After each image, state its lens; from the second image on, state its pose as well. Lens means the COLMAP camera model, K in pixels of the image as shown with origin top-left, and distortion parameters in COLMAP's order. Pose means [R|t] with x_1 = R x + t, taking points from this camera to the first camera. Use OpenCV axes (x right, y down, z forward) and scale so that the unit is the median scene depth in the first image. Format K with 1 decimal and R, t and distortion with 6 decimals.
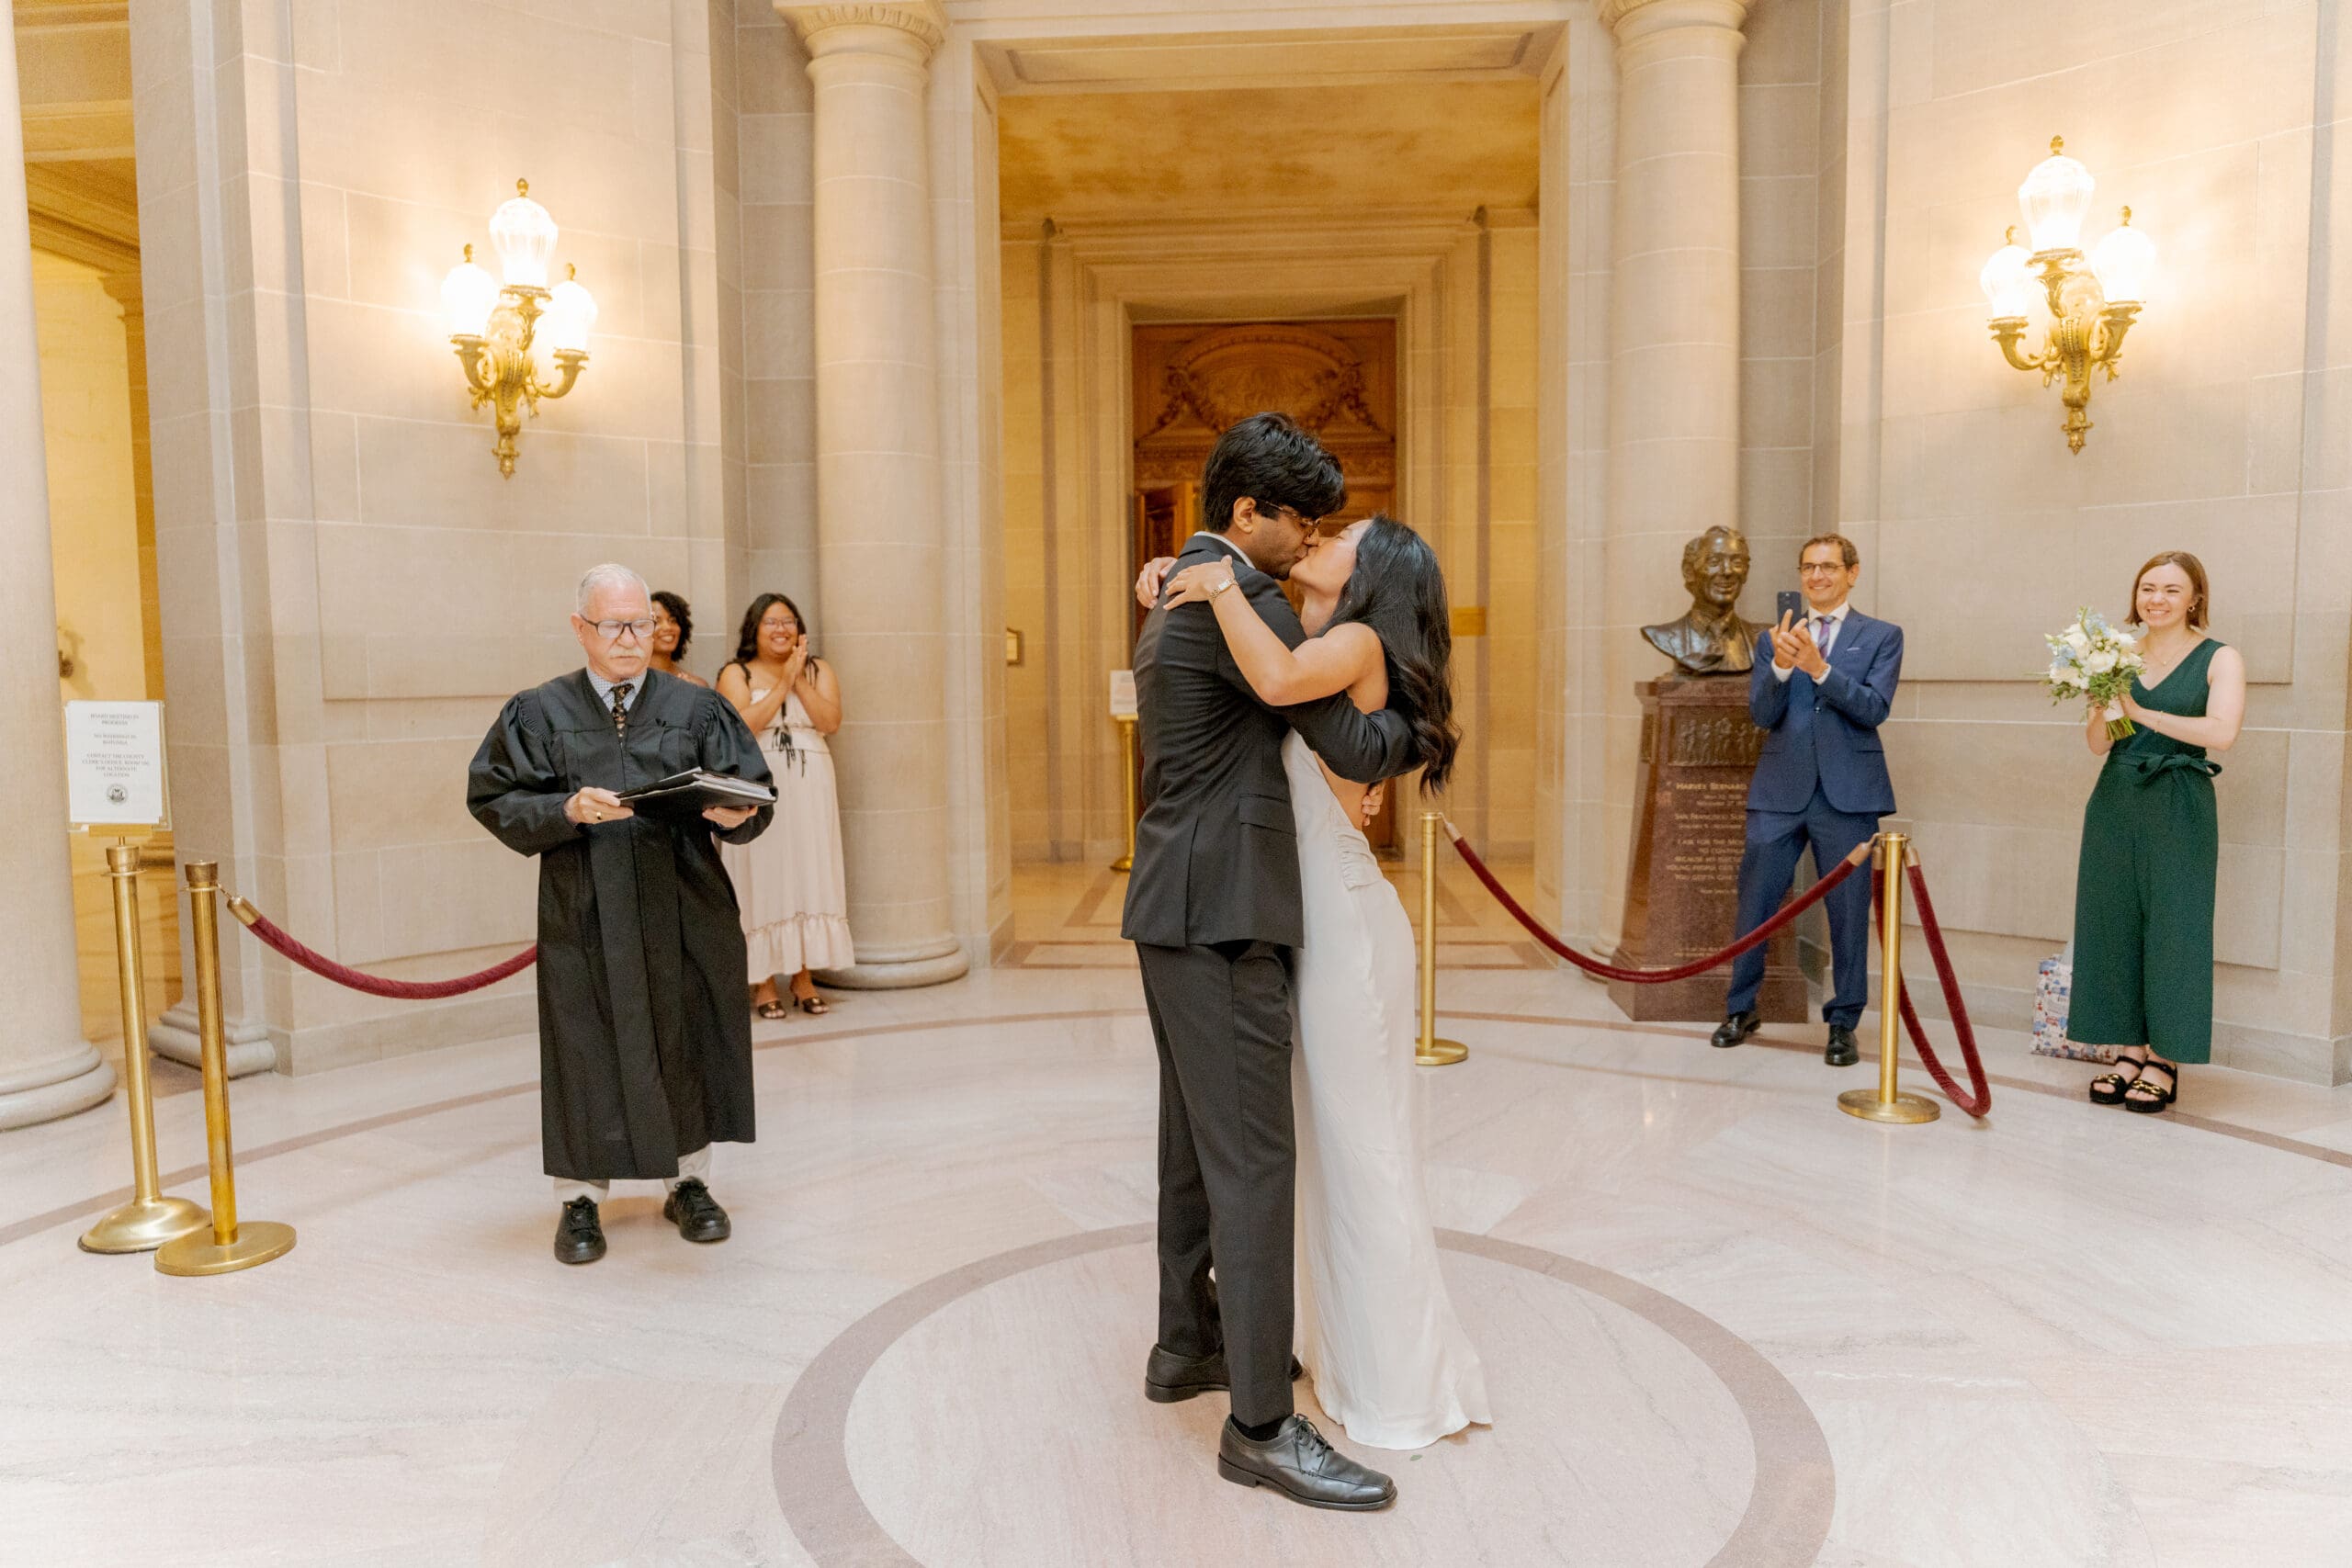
lens RADIAL K [[1606.3, 0, 1176.0], [0, 1606.3, 784.0], [0, 0, 1]] dist [0.002318, -0.000529]
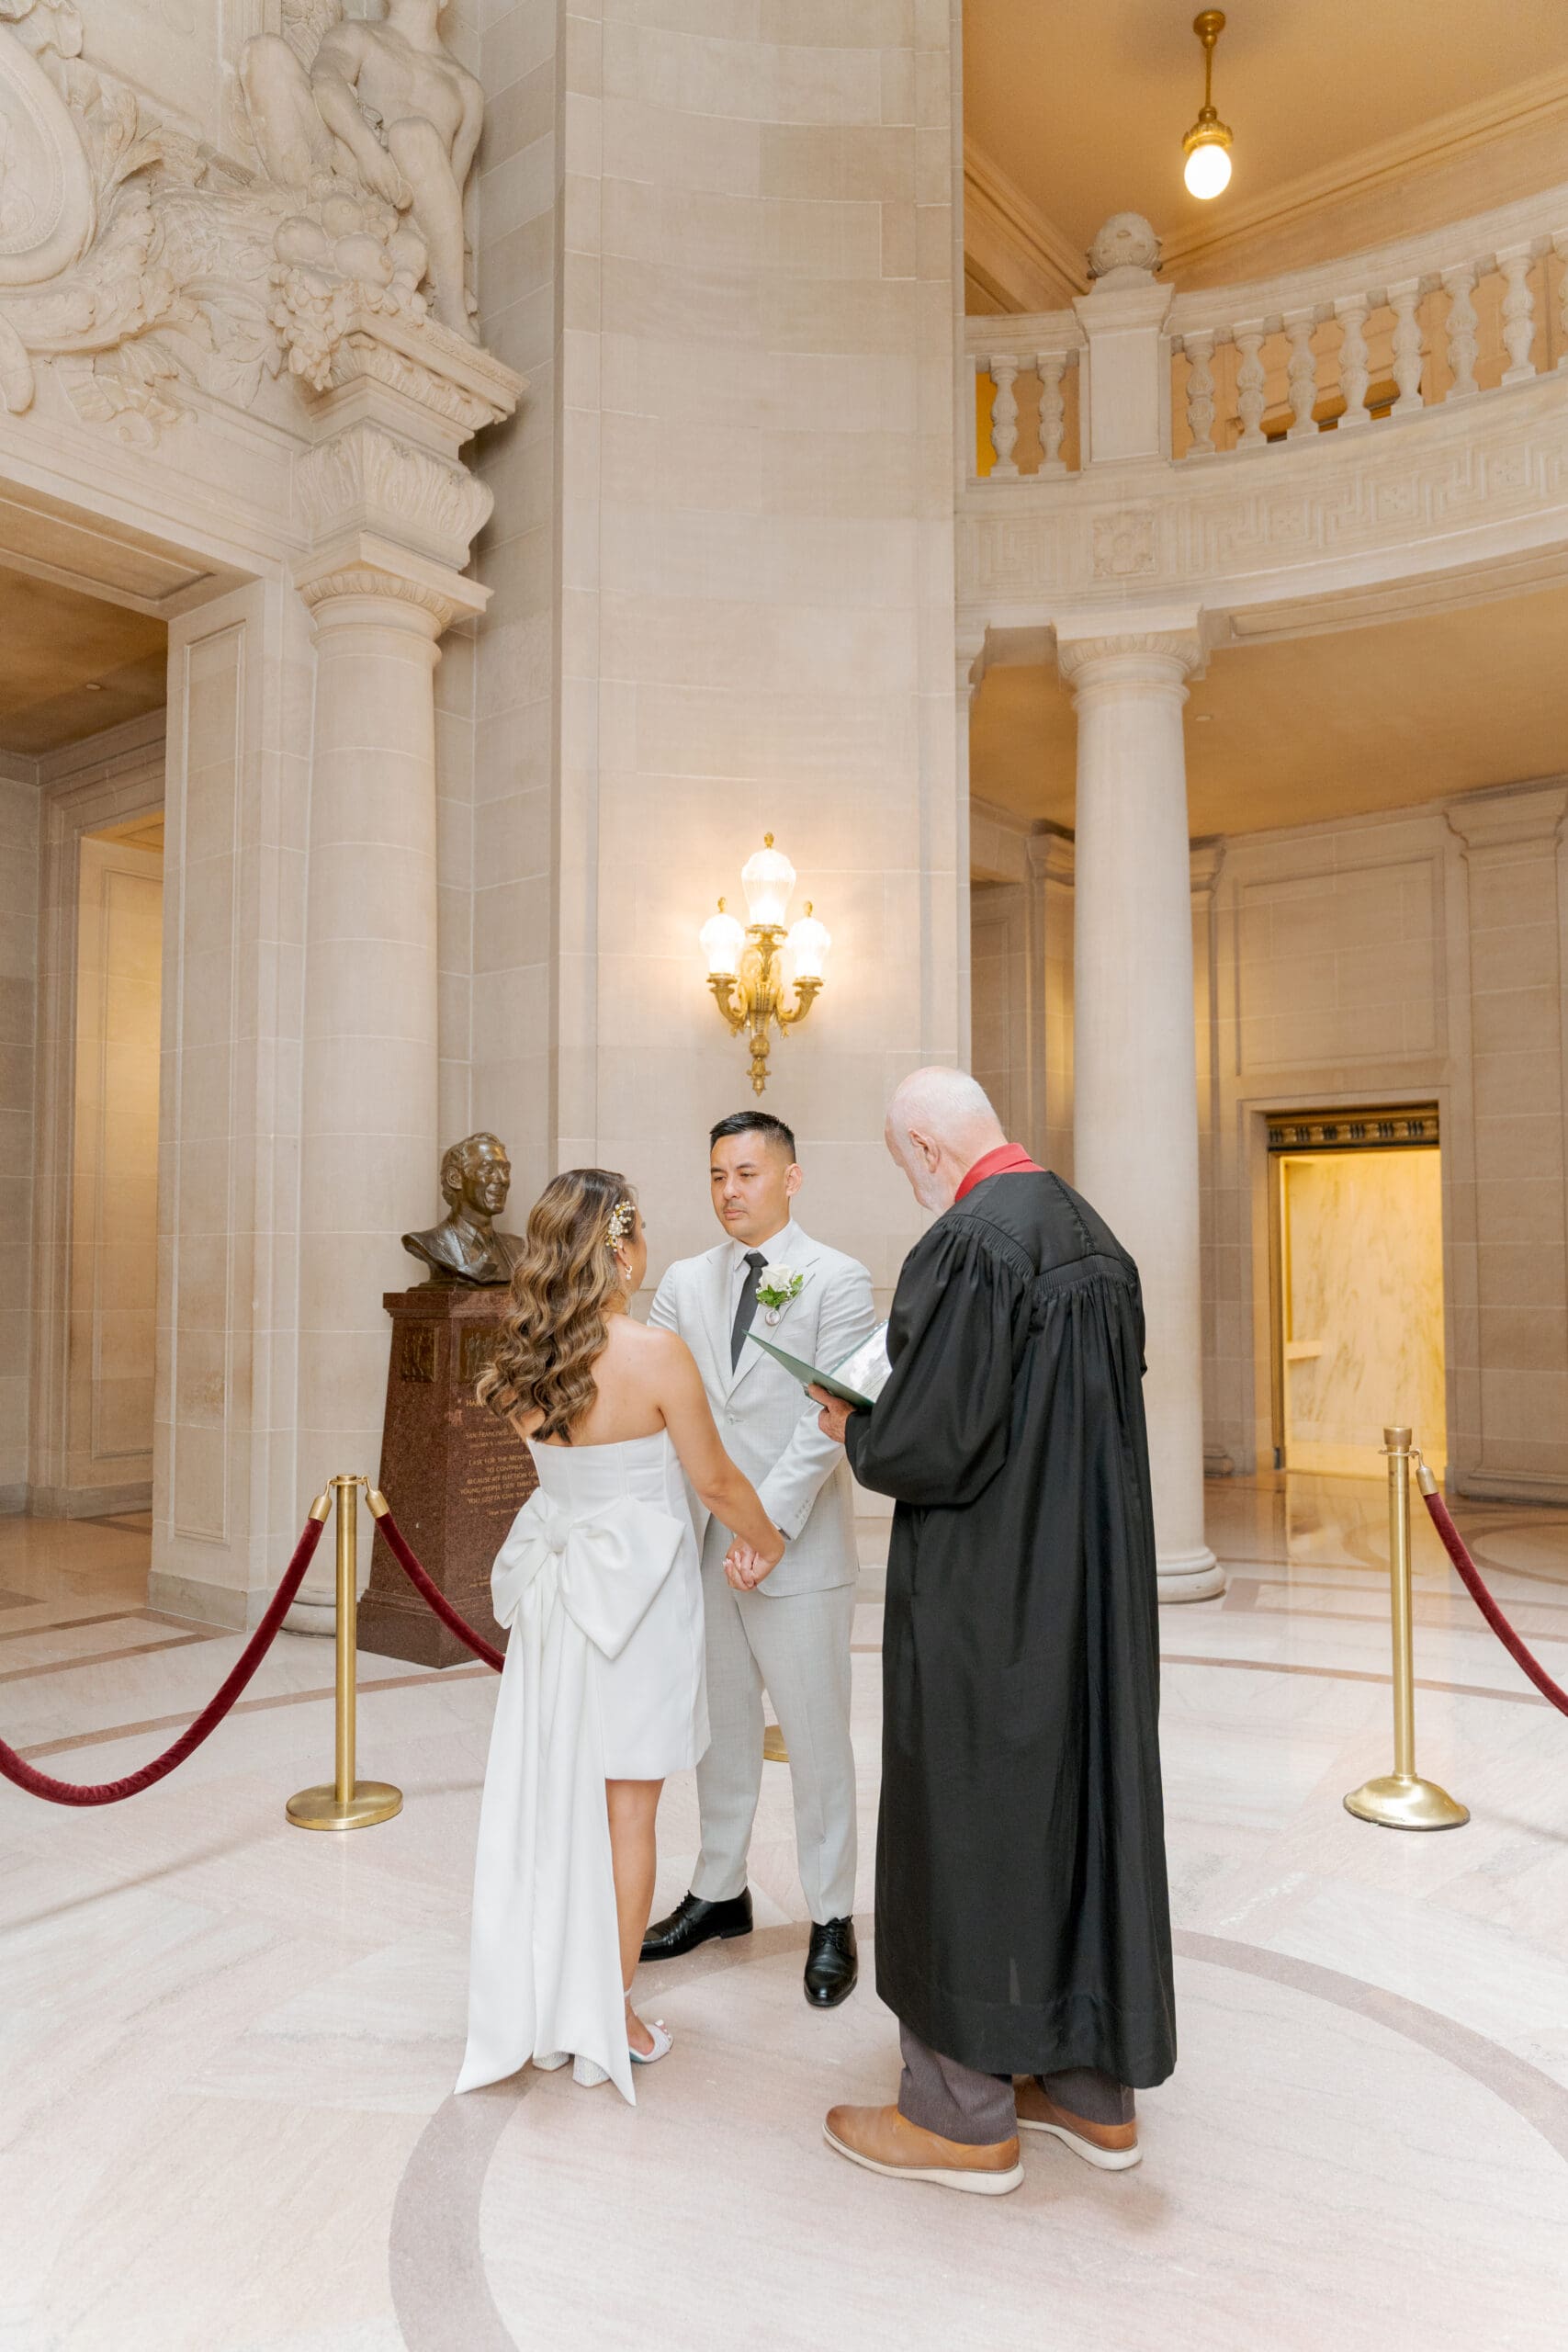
lens RADIAL K [[1606.3, 0, 784.0], [0, 1606.3, 1176.0], [0, 0, 1]] dist [0.002318, -0.000529]
pose [[0.565315, 0.050765, 0.823311, -0.397992], [0.061427, 0.992742, -0.103390, -0.024117], [-0.822584, 0.109022, 0.558094, 0.334284]]
